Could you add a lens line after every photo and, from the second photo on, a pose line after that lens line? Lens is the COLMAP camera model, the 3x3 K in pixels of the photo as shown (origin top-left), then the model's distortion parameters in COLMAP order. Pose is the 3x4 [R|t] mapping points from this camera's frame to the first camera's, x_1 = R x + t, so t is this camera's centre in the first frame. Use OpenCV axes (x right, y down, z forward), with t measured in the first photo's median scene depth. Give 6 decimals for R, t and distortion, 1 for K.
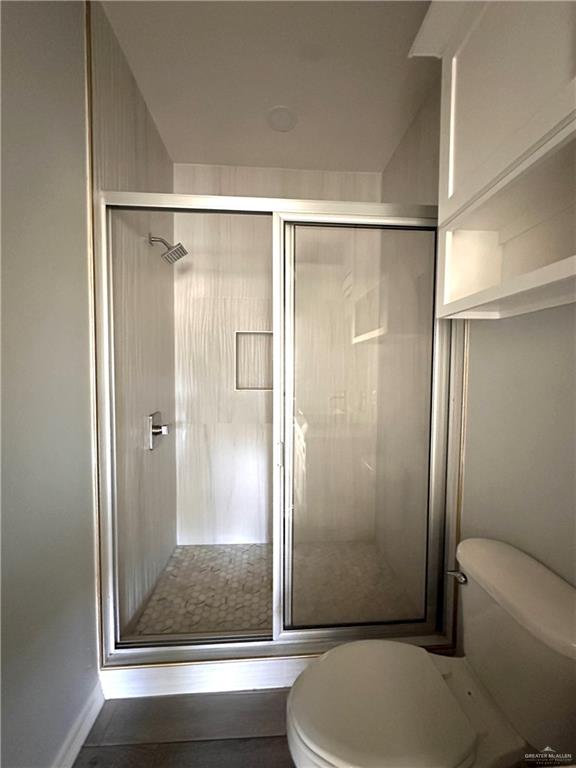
lens RADIAL K [[308.7, 0, 288.3], [0, 308.7, 385.0], [0, 0, 1]] dist [-0.000588, 0.000192]
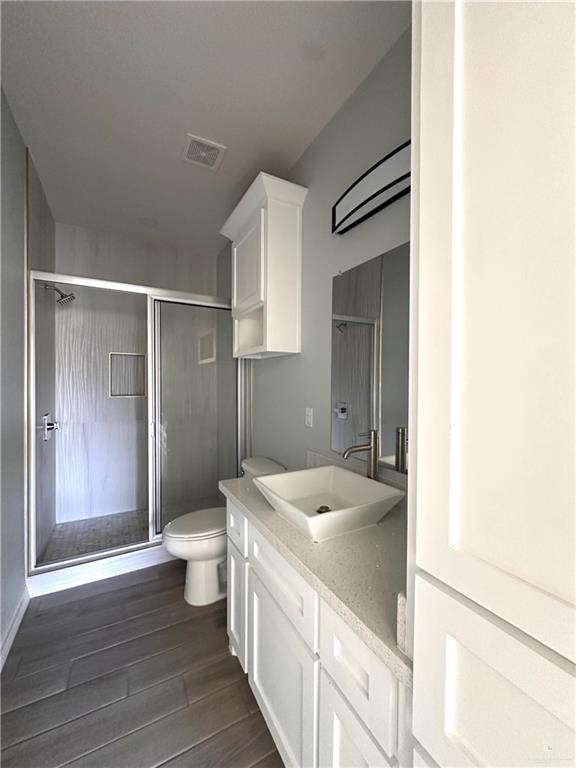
lens RADIAL K [[308.7, 0, 288.3], [0, 308.7, 385.0], [0, 0, 1]] dist [-0.000588, 0.000192]
pose [[0.903044, -0.008792, 0.429457, -0.058144], [0.020880, 0.999507, -0.023442, 0.015238], [-0.429040, 0.030136, 0.902783, -0.651415]]
